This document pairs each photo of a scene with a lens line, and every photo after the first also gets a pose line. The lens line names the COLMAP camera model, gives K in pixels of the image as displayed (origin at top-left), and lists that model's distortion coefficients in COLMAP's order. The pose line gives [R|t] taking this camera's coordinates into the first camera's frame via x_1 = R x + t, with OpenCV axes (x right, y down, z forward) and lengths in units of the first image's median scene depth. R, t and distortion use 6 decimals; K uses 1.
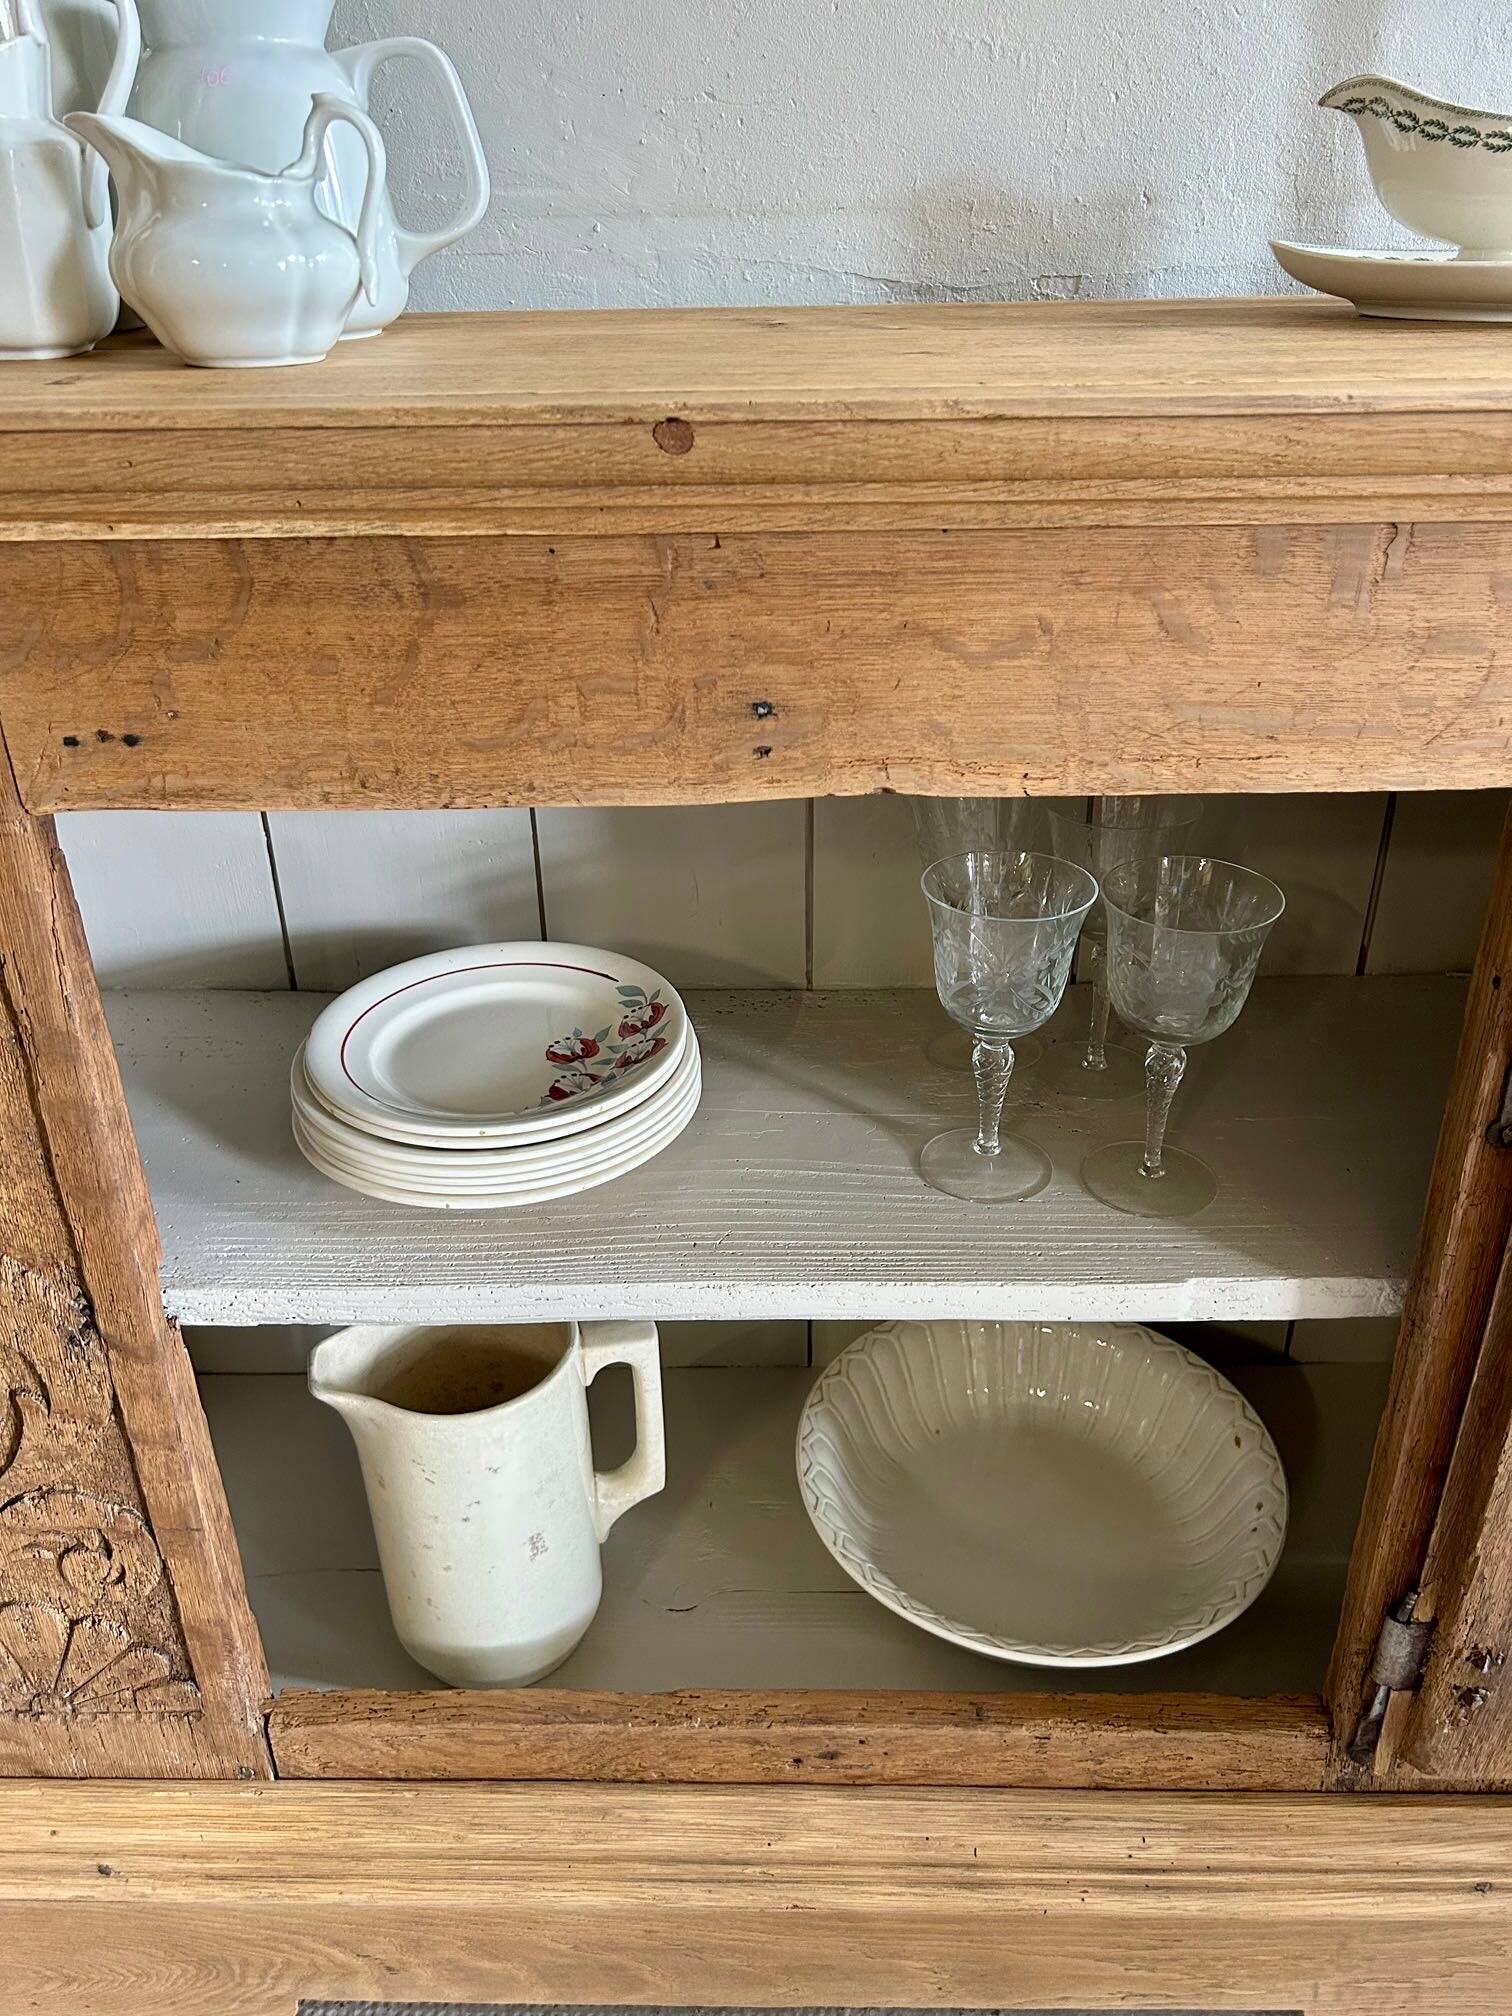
lens RADIAL K [[1514.0, 0, 735.5], [0, 1514.0, 996.4], [0, 0, 1]] dist [0.054746, -0.062906]
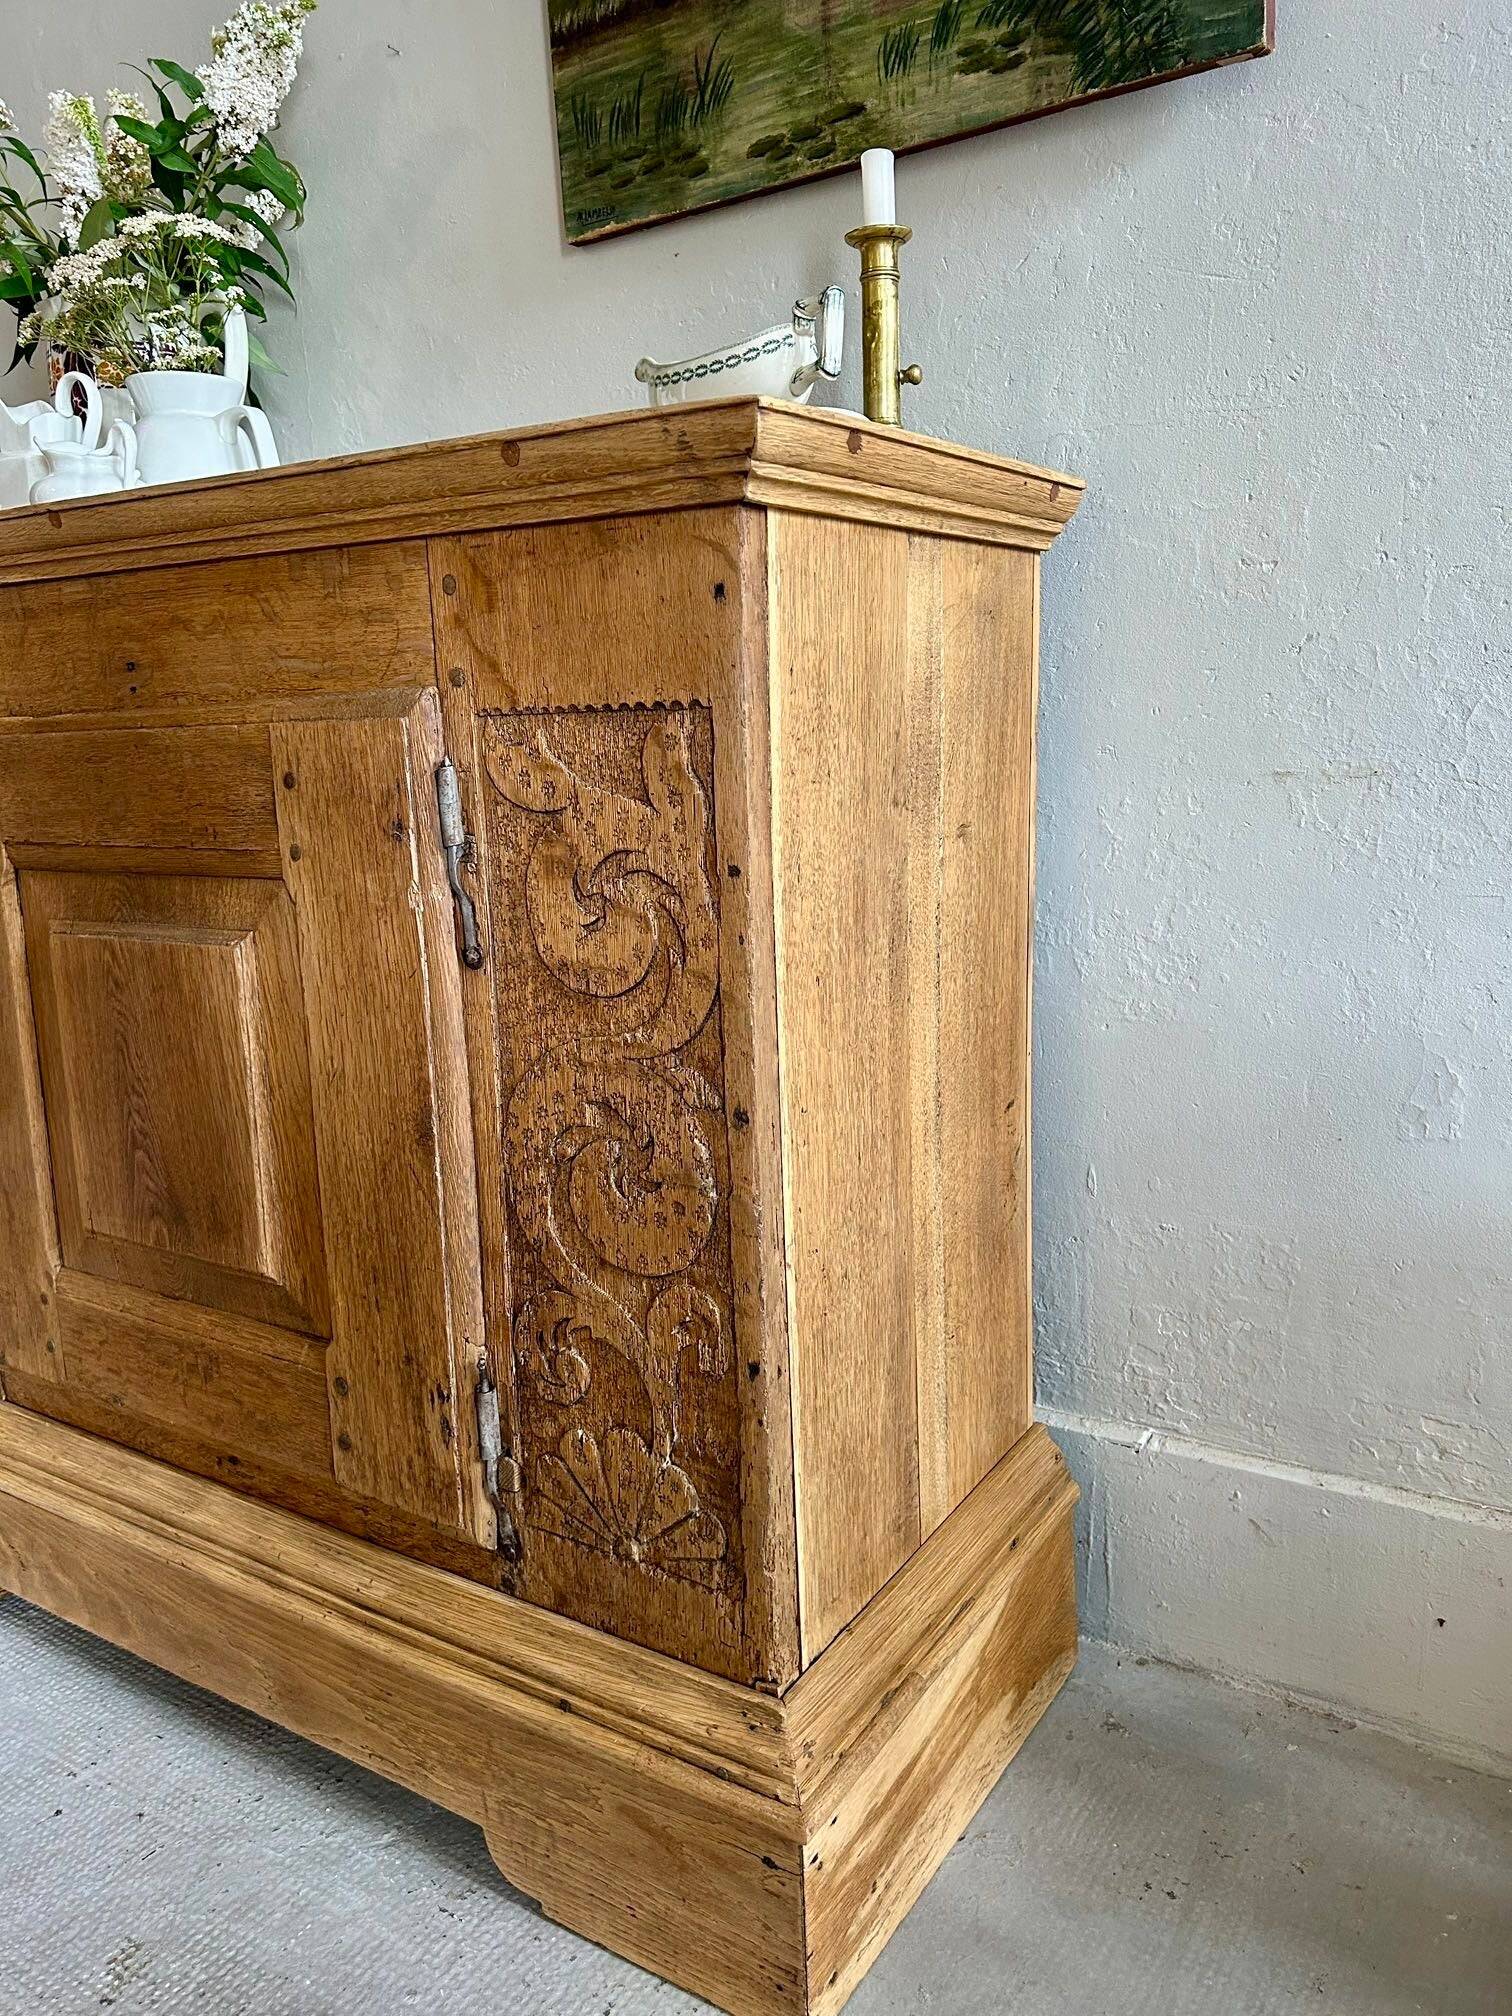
lens RADIAL K [[1518.4, 0, 738.9], [0, 1518.4, 1005.1], [0, 0, 1]] dist [0.054484, -0.066358]
pose [[0.843283, 0.092168, -0.529509, 1.162250], [-0.240877, 0.945516, -0.219036, 0.303639], [0.480471, 0.312256, 0.819539, -0.048947]]
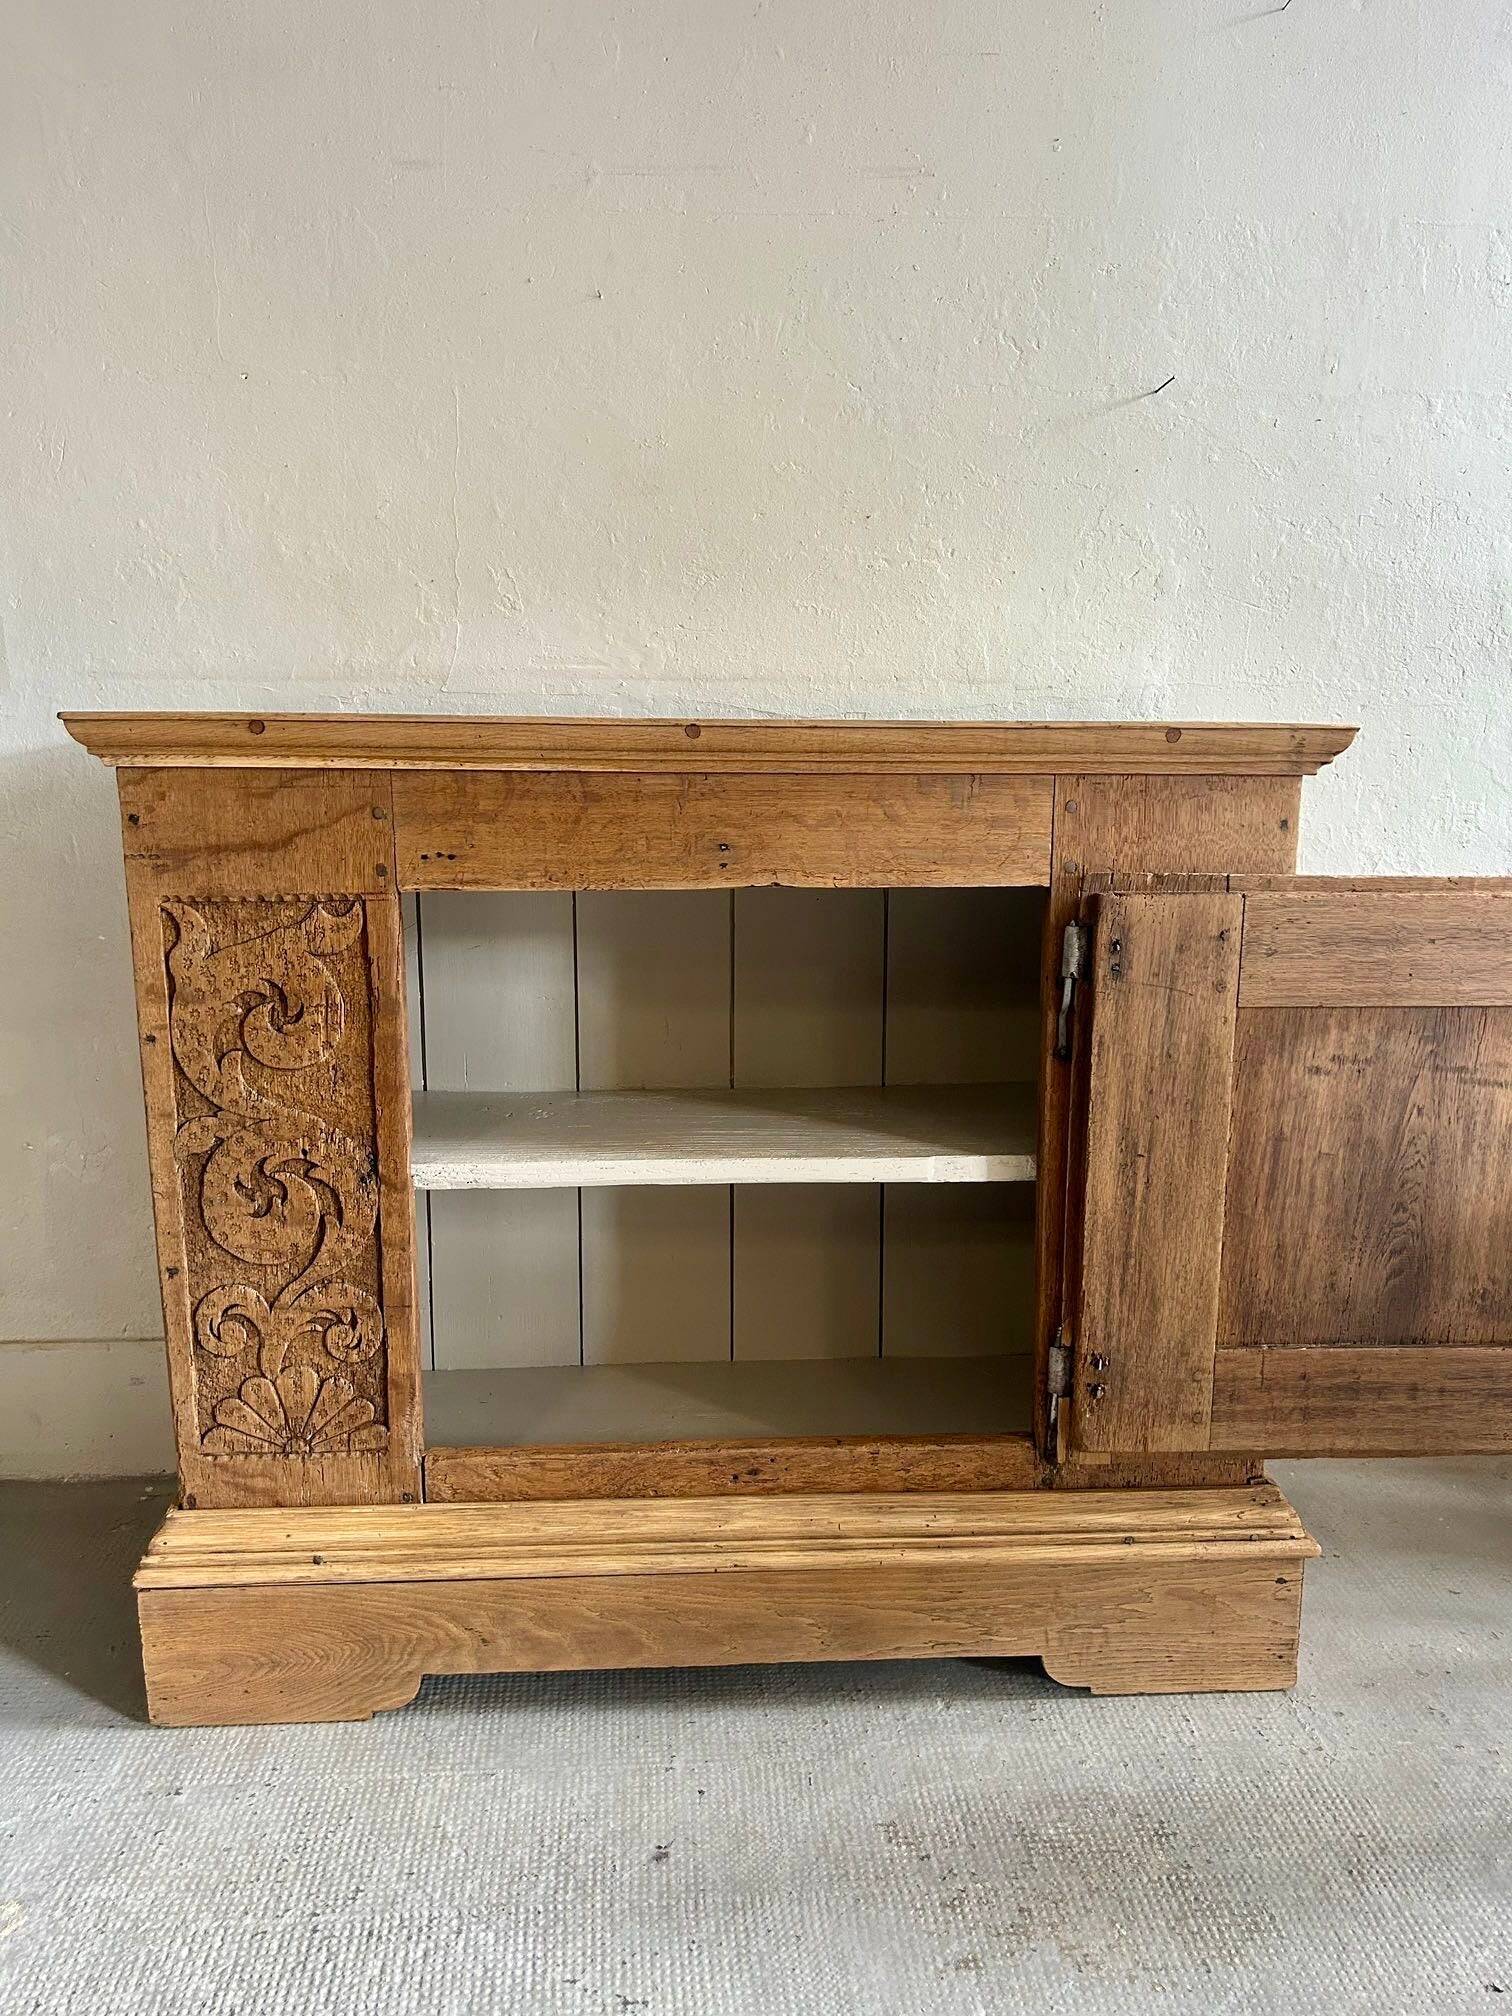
lens RADIAL K [[1518.4, 0, 738.3], [0, 1518.4, 1016.6], [0, 0, 1]] dist [0.052301, -0.064207]
pose [[0.996900, 0.008501, 0.078216, -0.096471], [0.014794, 0.956156, -0.292483, 0.514639], [-0.077273, 0.292733, 0.953067, -0.802424]]
